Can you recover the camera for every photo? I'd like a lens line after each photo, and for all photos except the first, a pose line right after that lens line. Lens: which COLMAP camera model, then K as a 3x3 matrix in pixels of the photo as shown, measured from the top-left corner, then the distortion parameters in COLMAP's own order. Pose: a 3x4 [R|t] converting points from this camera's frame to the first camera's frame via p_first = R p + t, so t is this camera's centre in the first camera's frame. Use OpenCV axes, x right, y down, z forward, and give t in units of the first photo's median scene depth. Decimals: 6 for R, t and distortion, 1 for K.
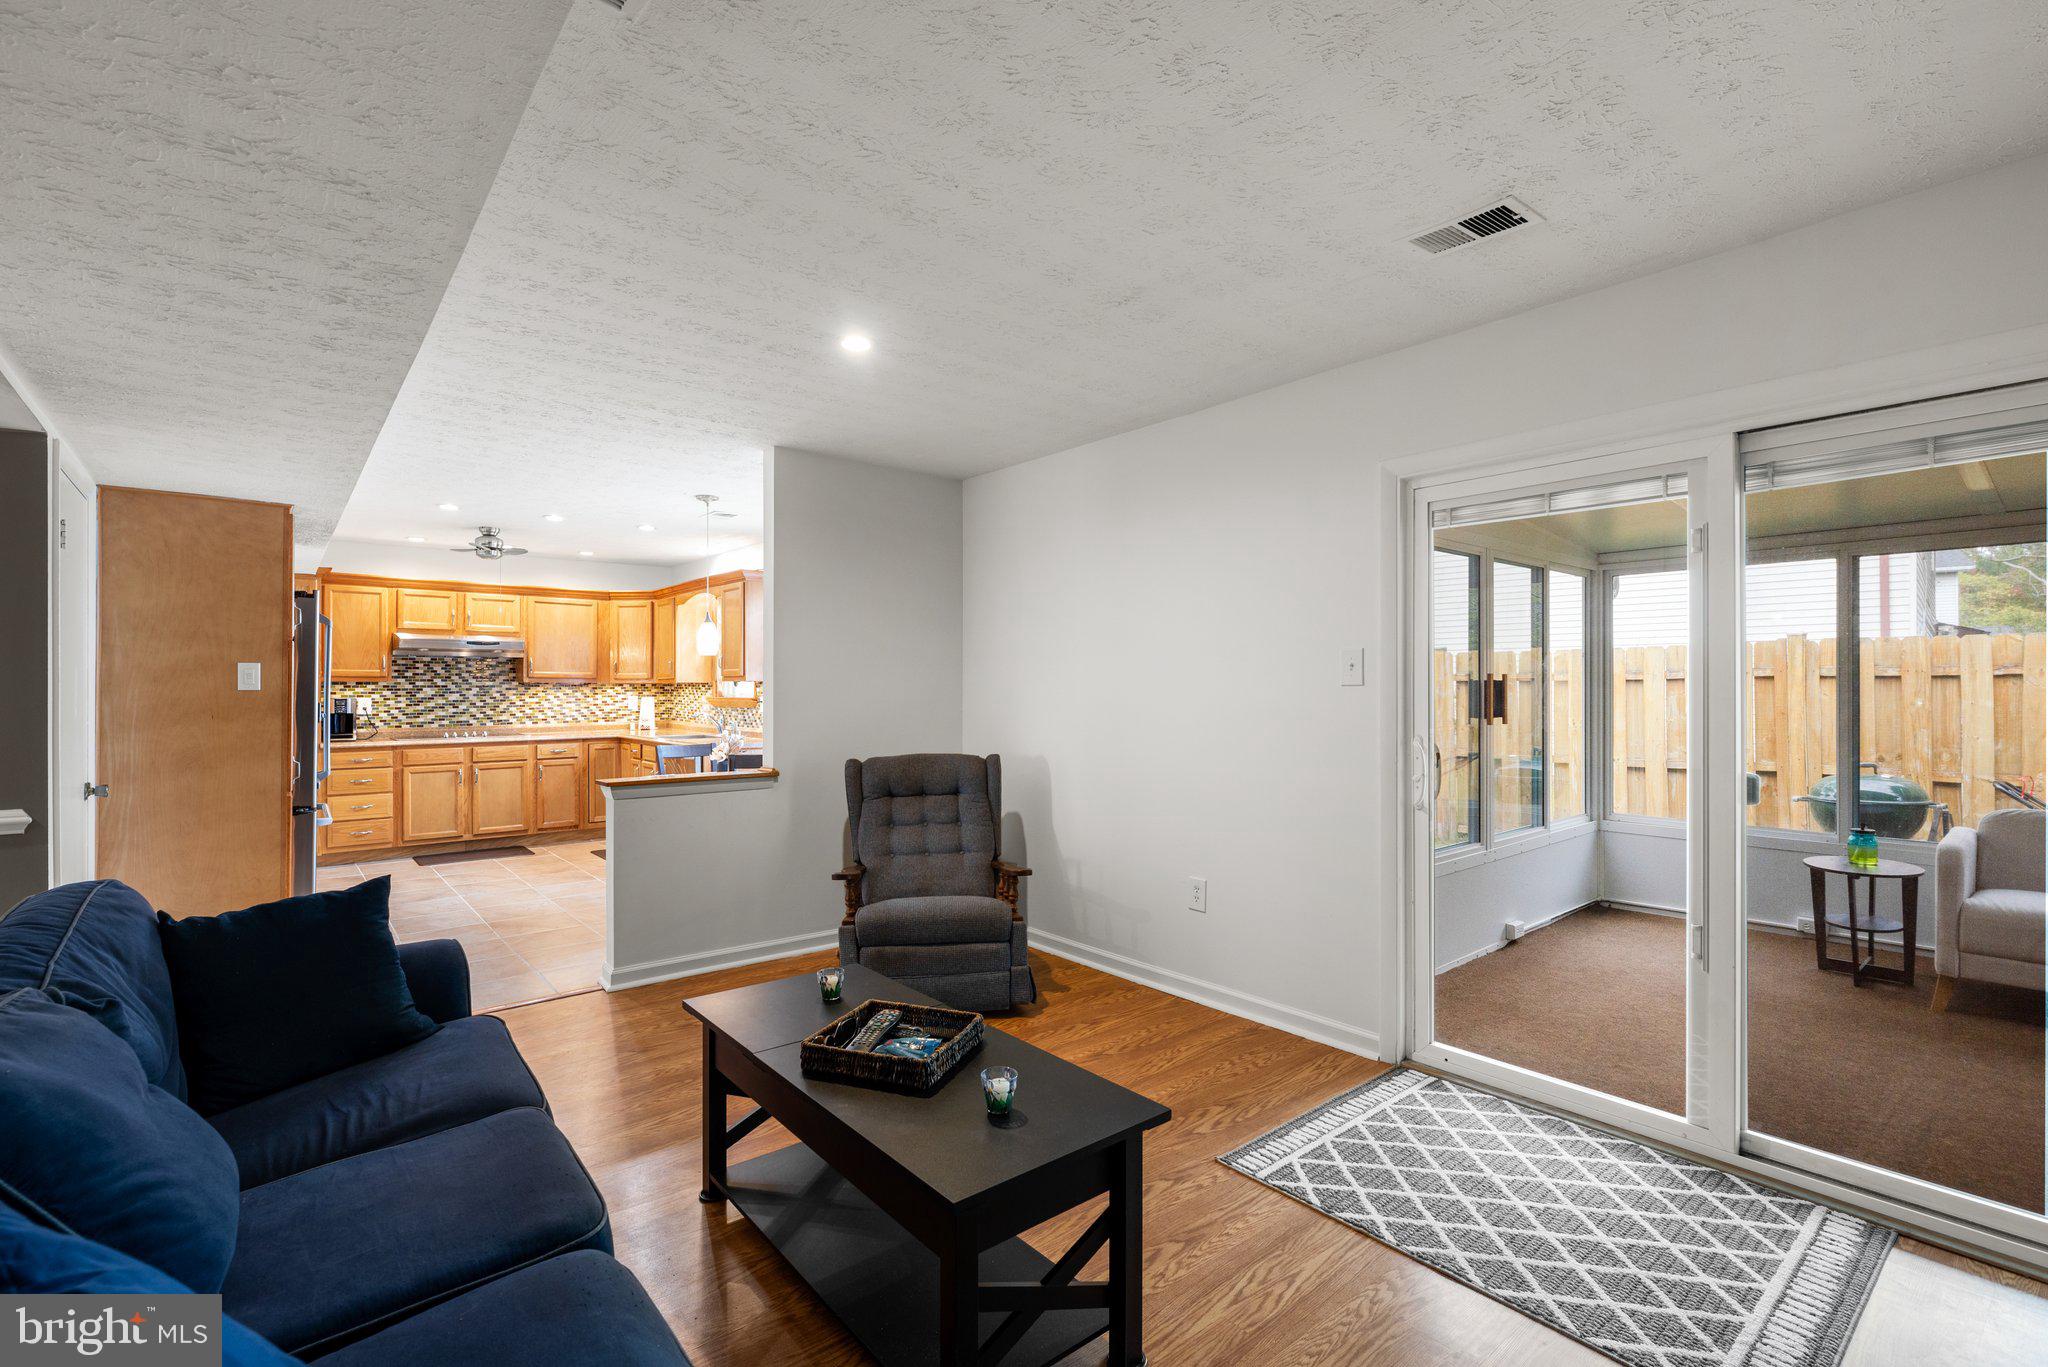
lens RADIAL K [[919.3, 0, 1026.3], [0, 919.3, 686.3], [0, 0, 1]] dist [0.003188, -0.001472]
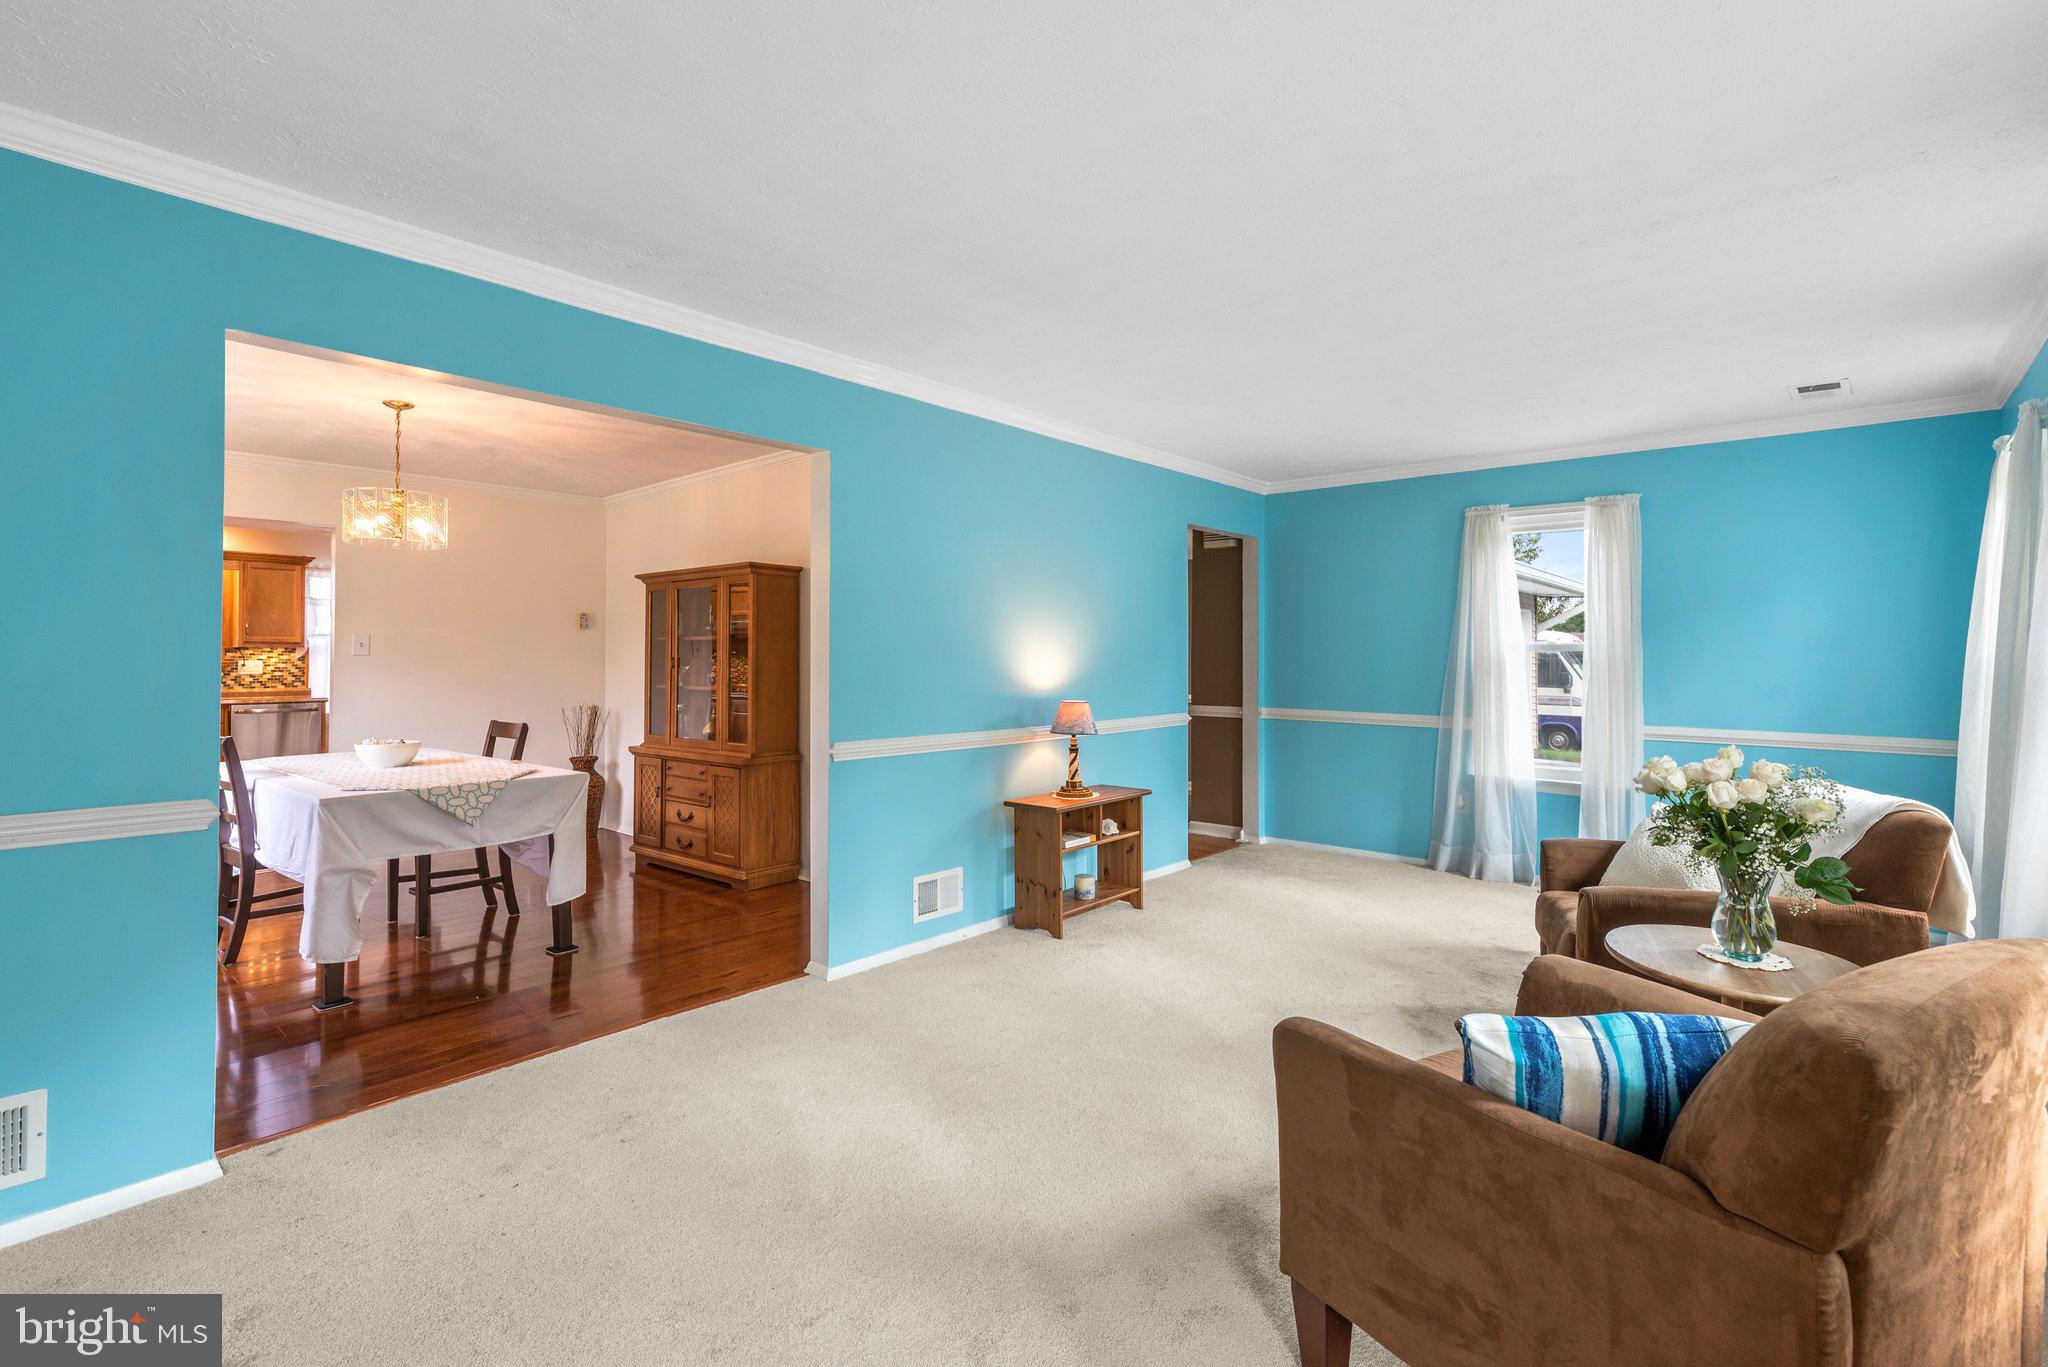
lens RADIAL K [[919.3, 0, 1019.9], [0, 919.3, 642.6], [0, 0, 1]] dist [0.003188, -0.001472]
pose [[-0.159739, 0.016359, 0.987024, -1.541942], [-0.006518, 0.999823, -0.017626, 0.002756], [-0.987138, -0.009249, -0.159604, 0.235503]]
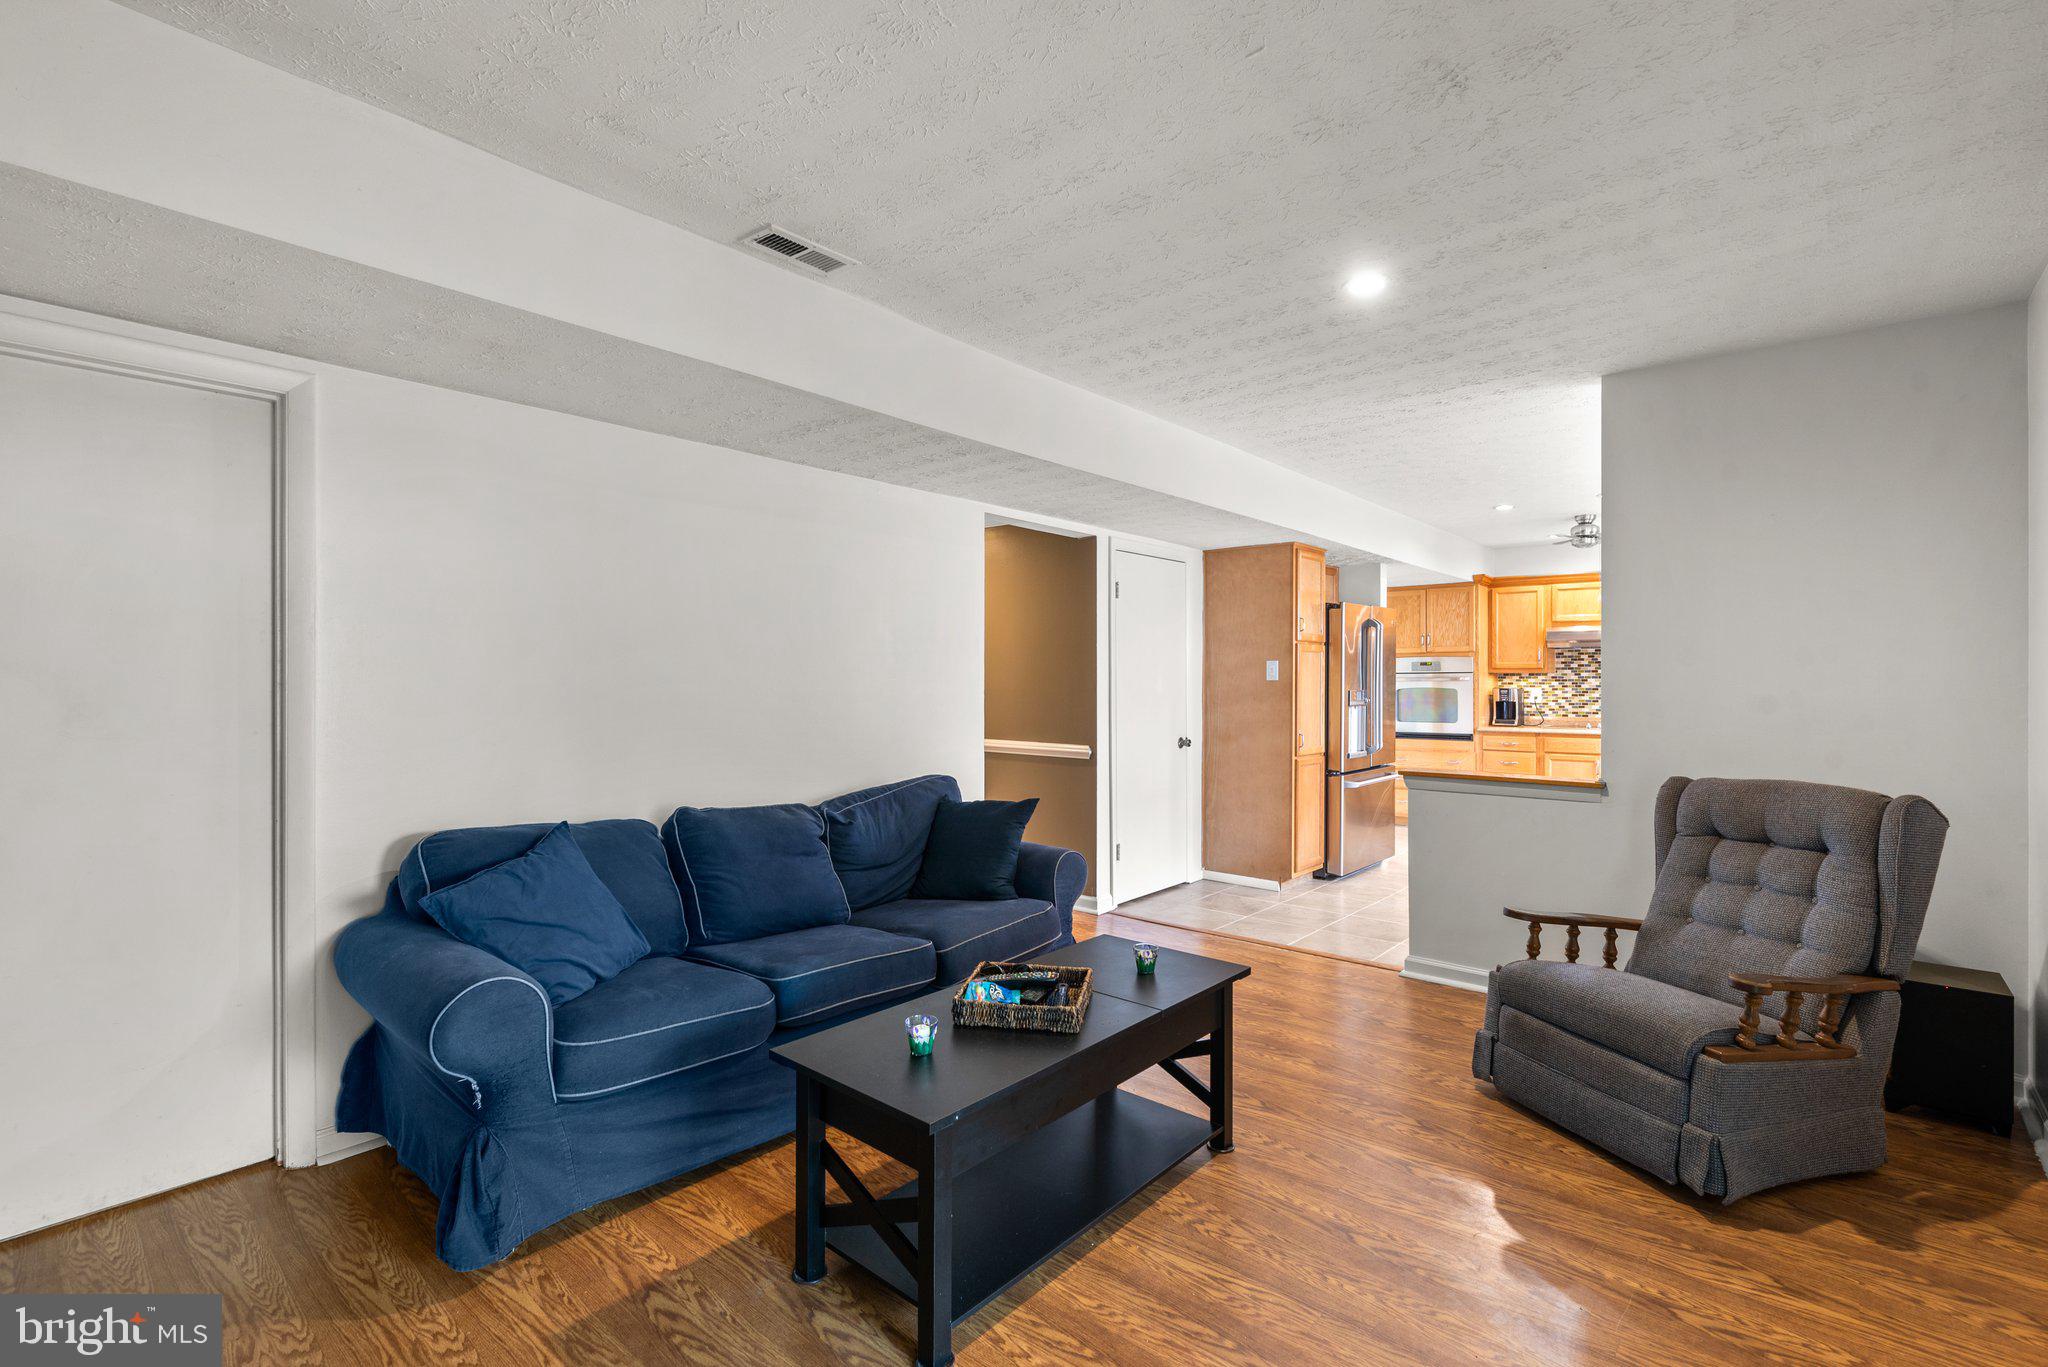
lens RADIAL K [[919.3, 0, 1023.0], [0, 919.3, 683.6], [0, 0, 1]] dist [0.003188, -0.001472]
pose [[0.157464, 0.003950, -0.987517, 0.266608], [0.003156, 0.999985, 0.004503, 0.000746], [0.987520, -0.003825, 0.157449, 0.229250]]
